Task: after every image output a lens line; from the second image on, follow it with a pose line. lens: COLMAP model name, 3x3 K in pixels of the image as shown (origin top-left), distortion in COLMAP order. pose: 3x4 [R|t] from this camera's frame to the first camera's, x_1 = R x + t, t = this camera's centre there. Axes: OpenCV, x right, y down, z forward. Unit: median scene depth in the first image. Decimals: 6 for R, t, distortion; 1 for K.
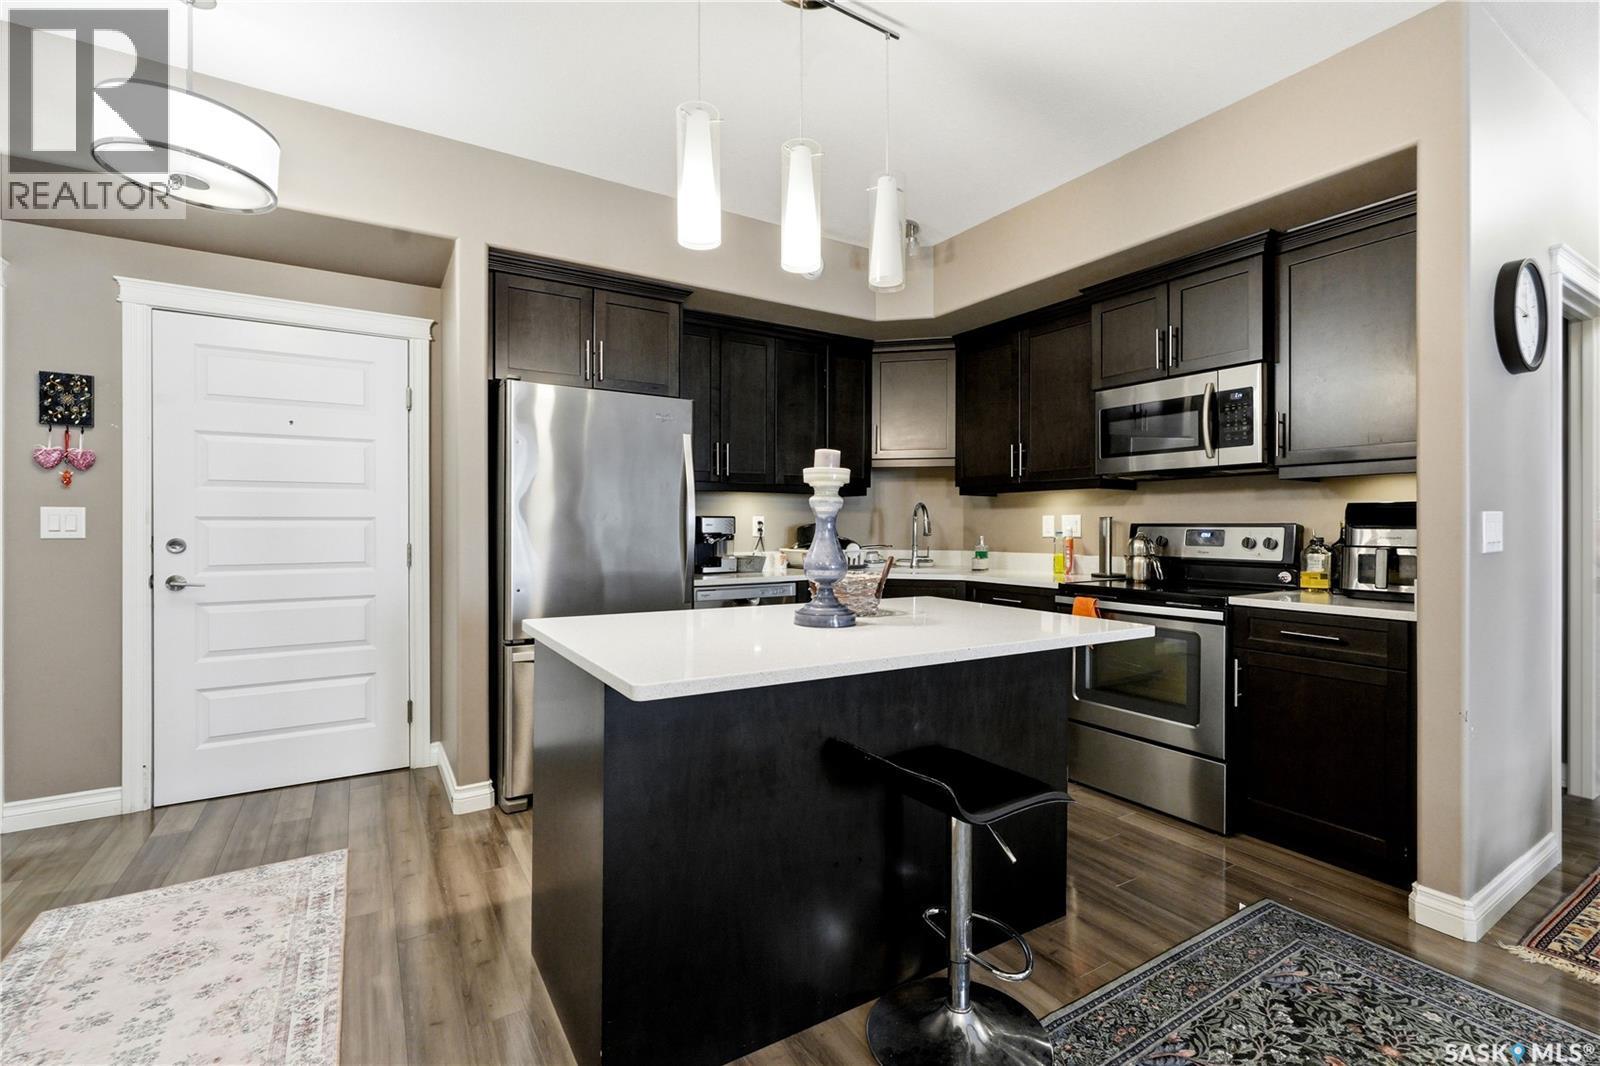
lens RADIAL K [[732.2, 0, 804.1], [0, 732.2, 529.4], [0, 0, 1]] dist [-0.001285, 0.003847]
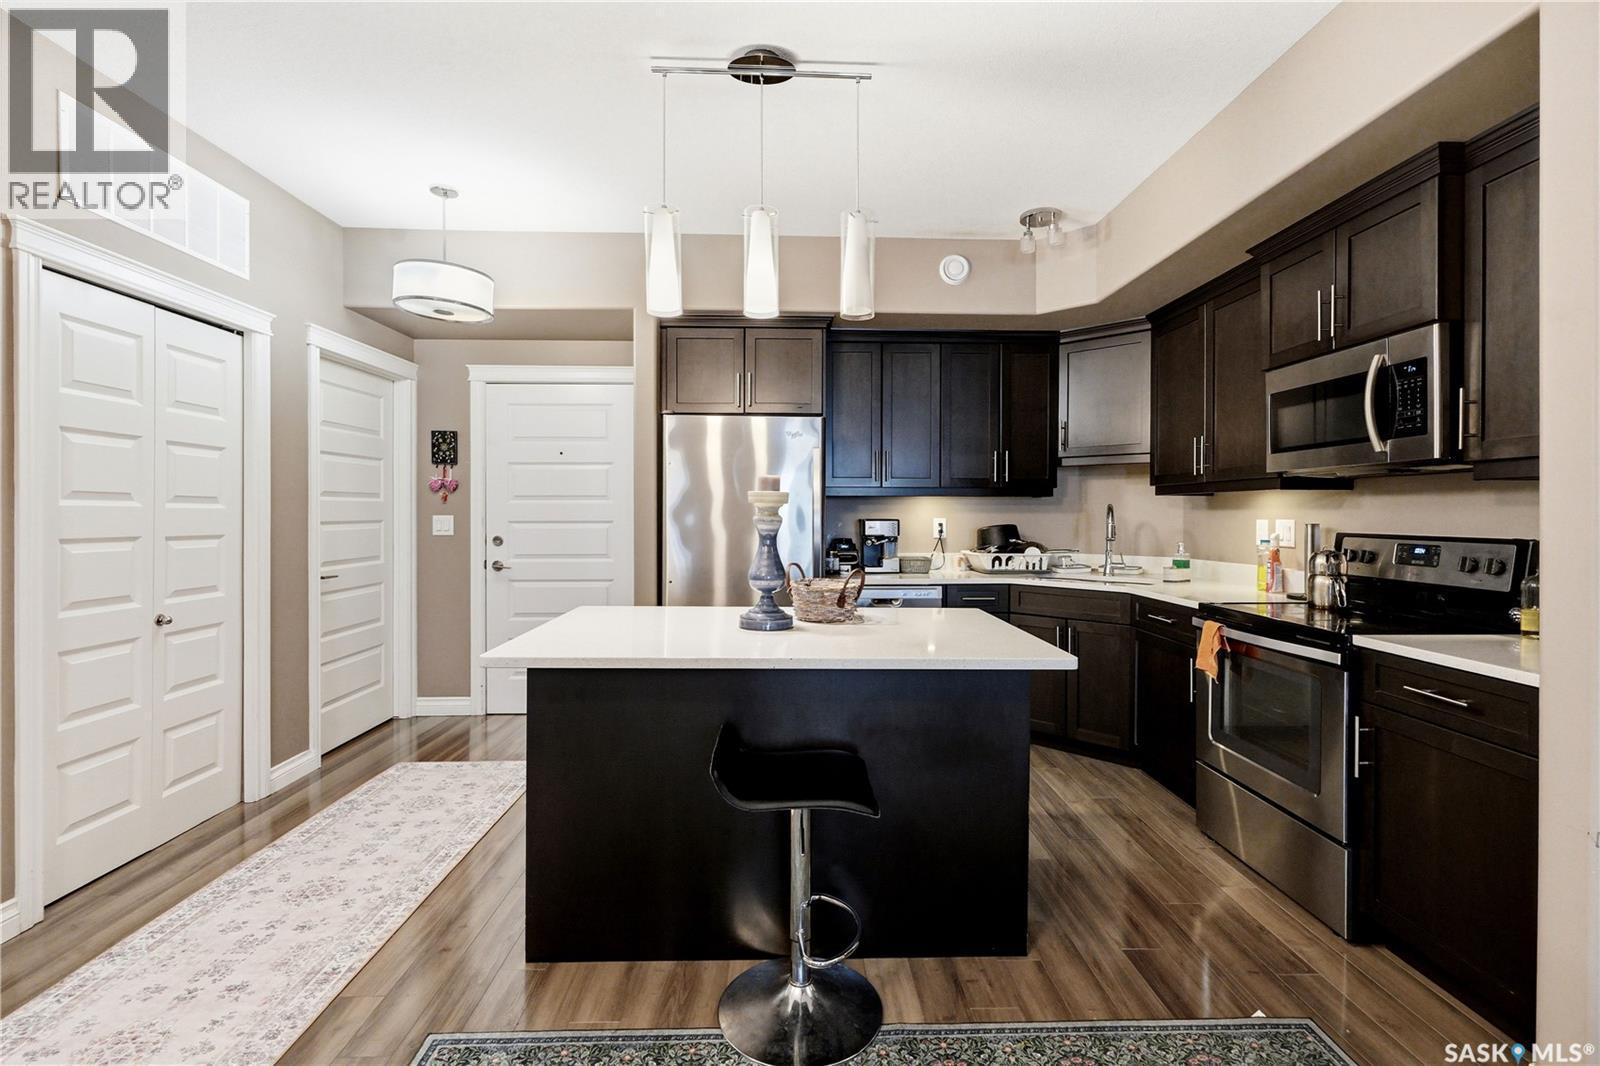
lens RADIAL K [[732.2, 0, 807.0], [0, 732.2, 526.5], [0, 0, 1]] dist [-0.001285, 0.003847]
pose [[0.862411, 0.010049, -0.506109, 0.431185], [-0.003793, 0.999903, 0.013390, -0.028423], [0.506194, -0.009628, 0.862366, 0.032375]]
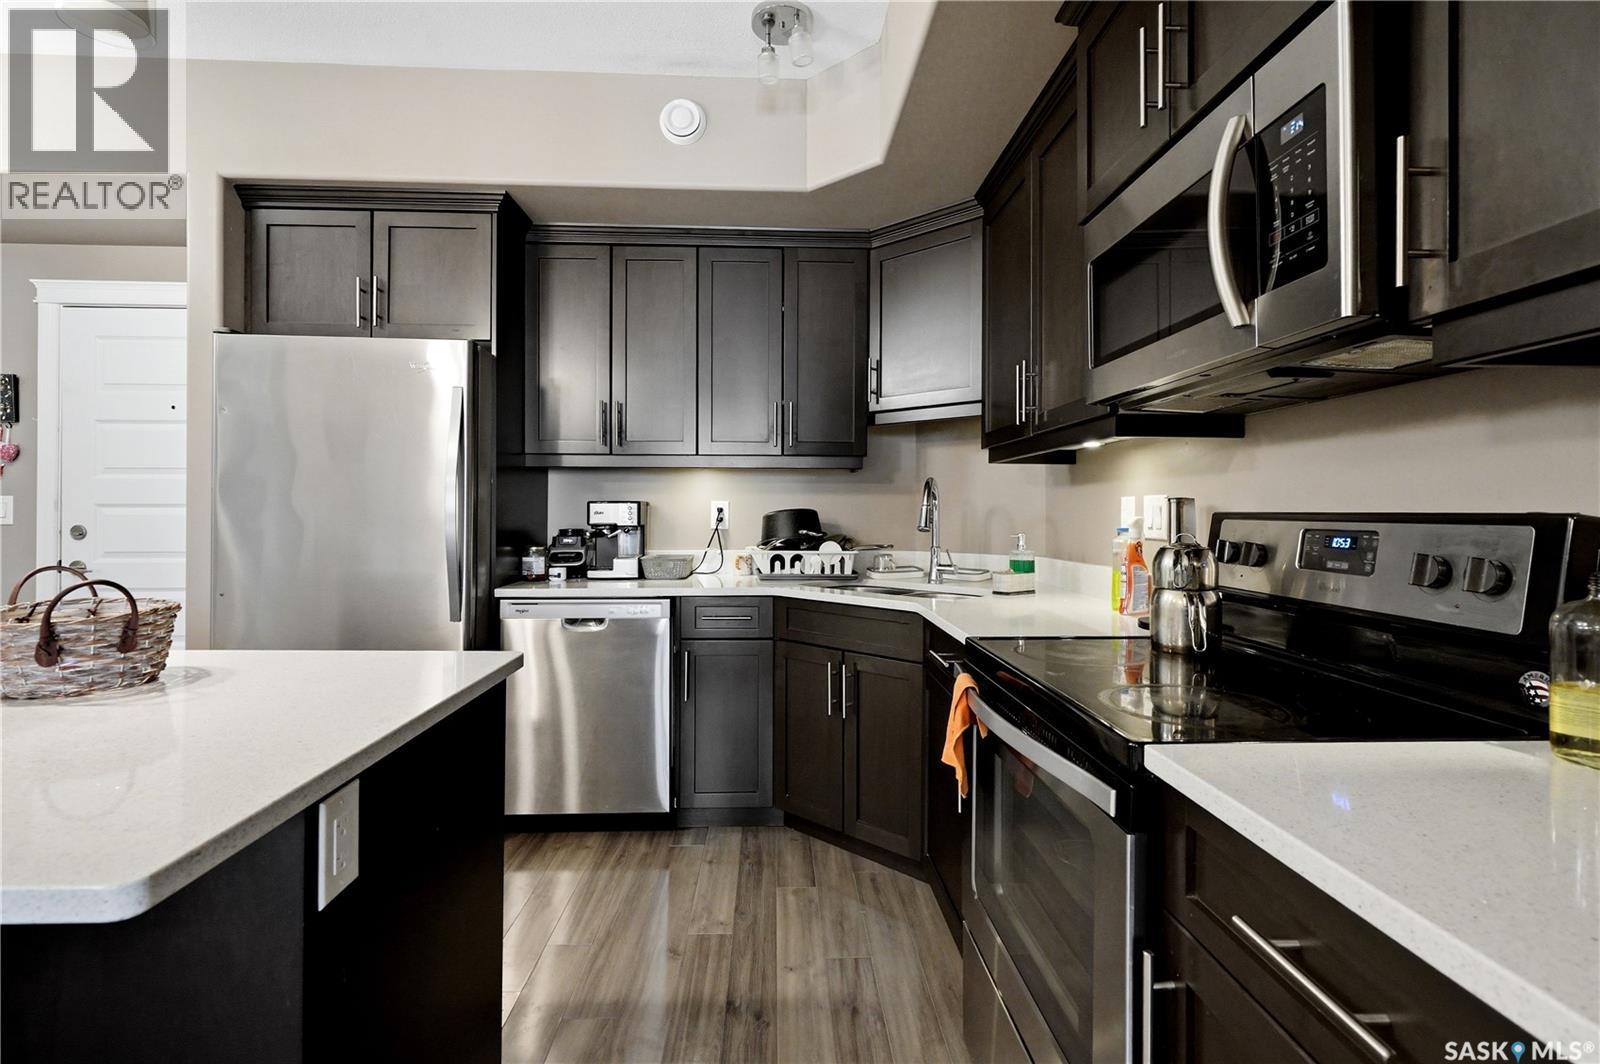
lens RADIAL K [[732.2, 0, 819.1], [0, 732.2, 517.9], [0, 0, 1]] dist [-0.001285, 0.003847]
pose [[0.869021, 0.005449, -0.494745, 0.561033], [-0.004915, 0.999985, 0.002380, -0.005488], [0.494751, 0.000363, 0.869035, 0.601902]]
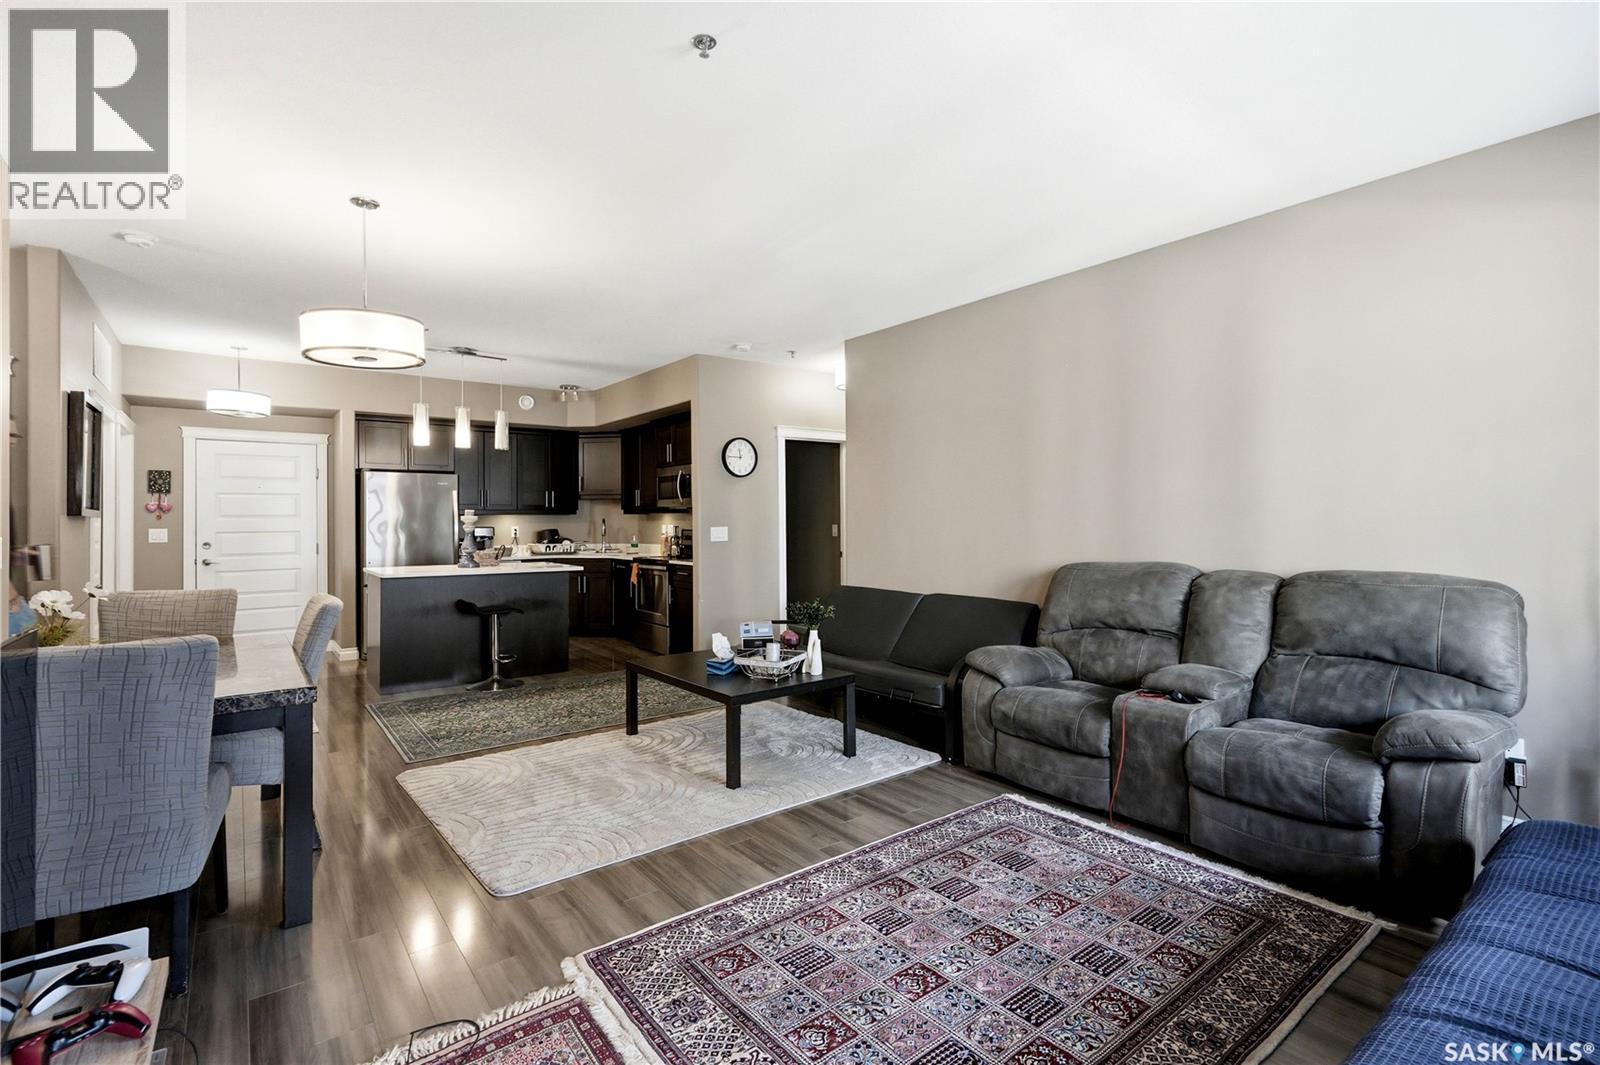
lens RADIAL K [[732.2, 0, 807.8], [0, 732.2, 520.2], [0, 0, 1]] dist [-0.001285, 0.003847]
pose [[0.994490, -0.007030, 0.104594, 0.711771], [0.007391, 0.999968, -0.003067, -0.032380], [-0.104569, 0.003824, 0.994510, -1.376466]]
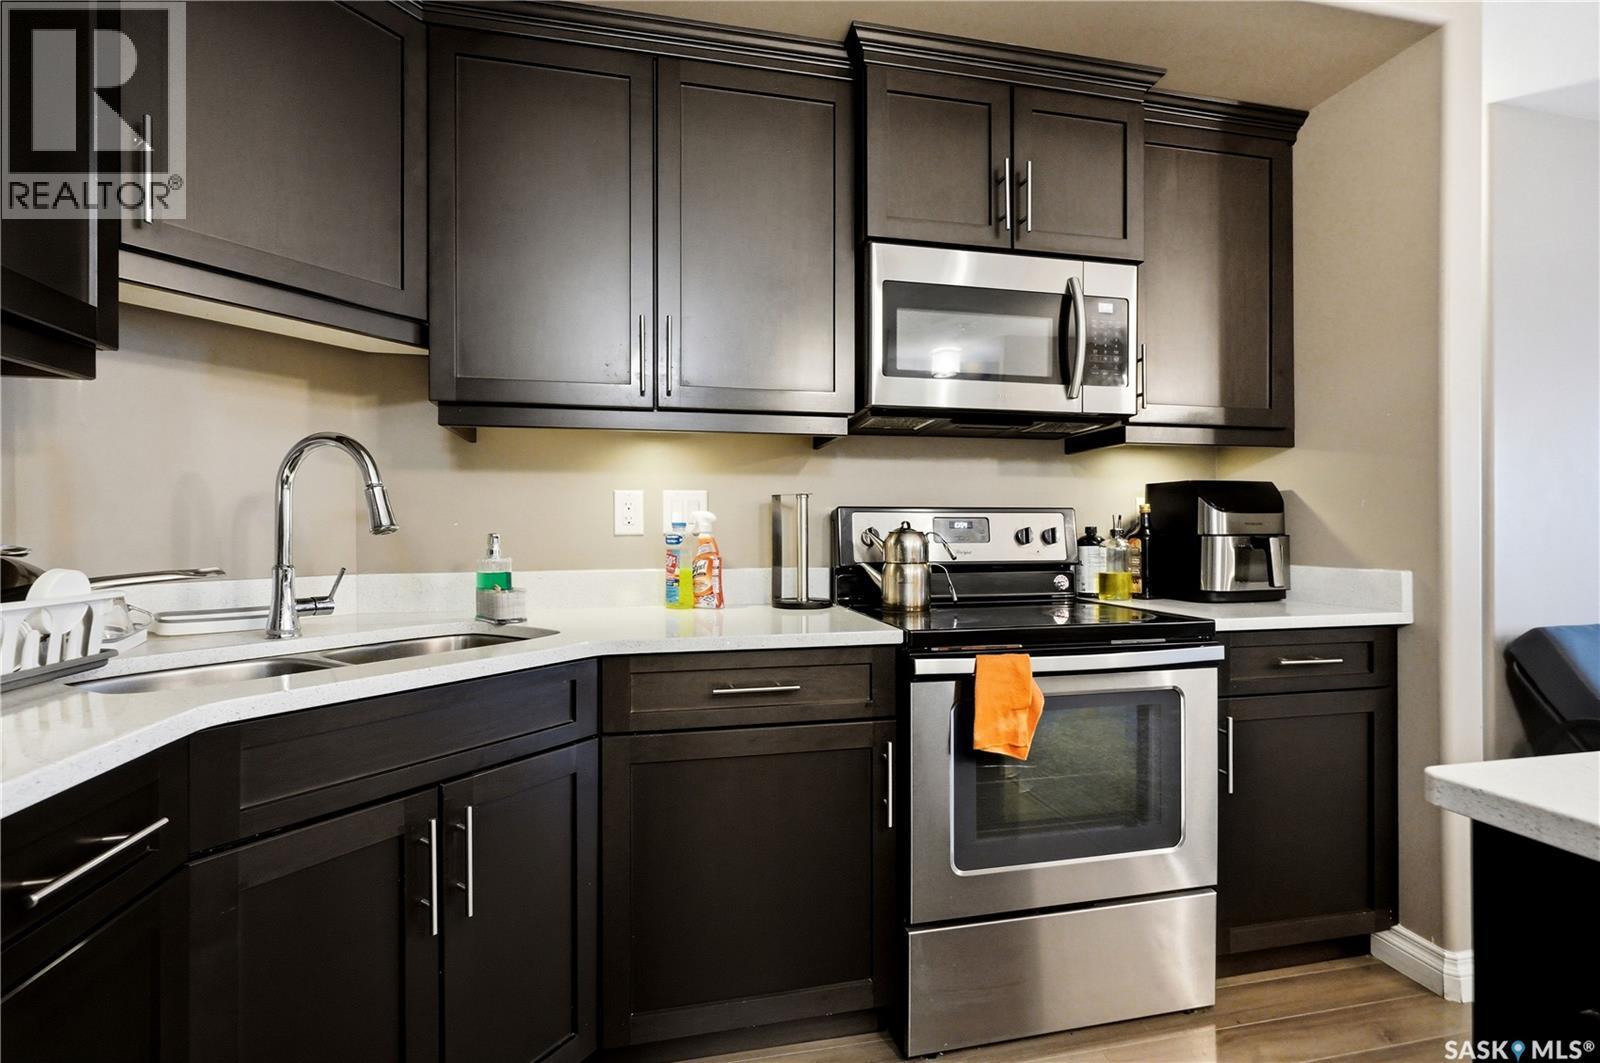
lens RADIAL K [[732.2, 0, 818.9], [0, 732.2, 537.9], [0, 0, 1]] dist [-0.001285, 0.003847]
pose [[0.327935, -0.007075, 0.944674, -0.104564], [0.010189, 0.999940, 0.003952, 0.016680], [-0.944645, 0.008329, 0.327988, 1.014261]]
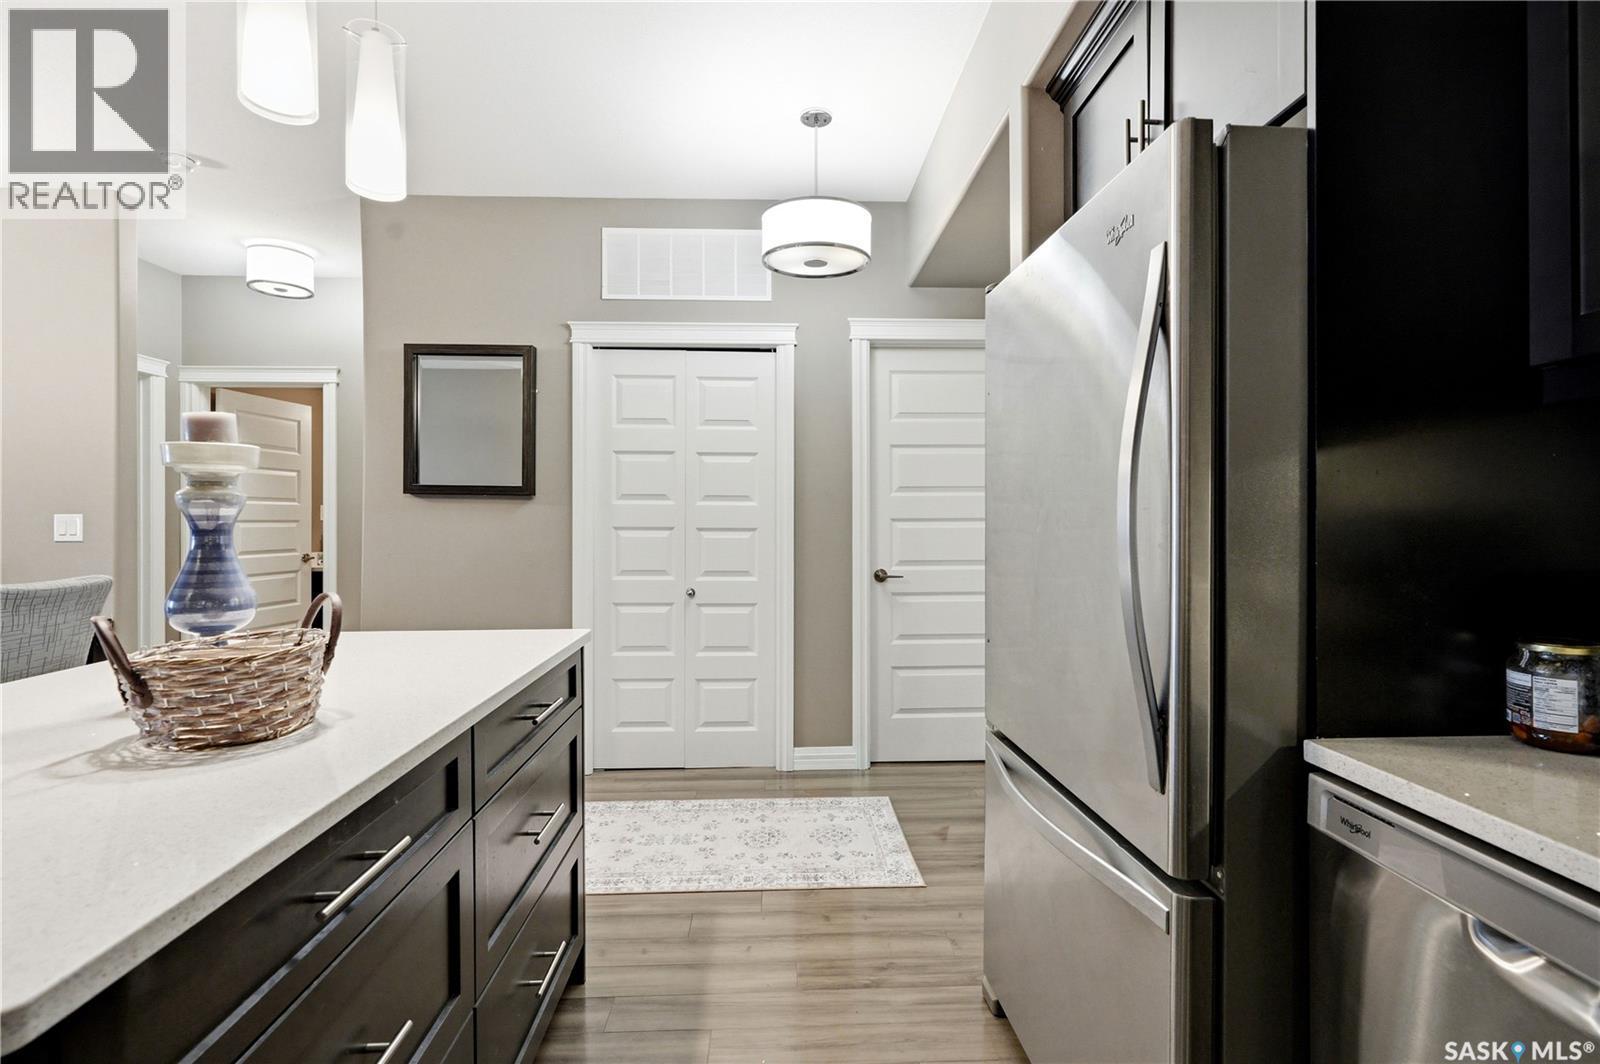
lens RADIAL K [[732.2, 0, 790.9], [0, 732.2, 518.1], [0, 0, 1]] dist [-0.001285, 0.003847]
pose [[-0.507094, -0.003434, -0.861884, 0.207936], [-0.001751, 0.999994, -0.002954, -0.012759], [0.861889, 0.000011, -0.507097, 1.129500]]
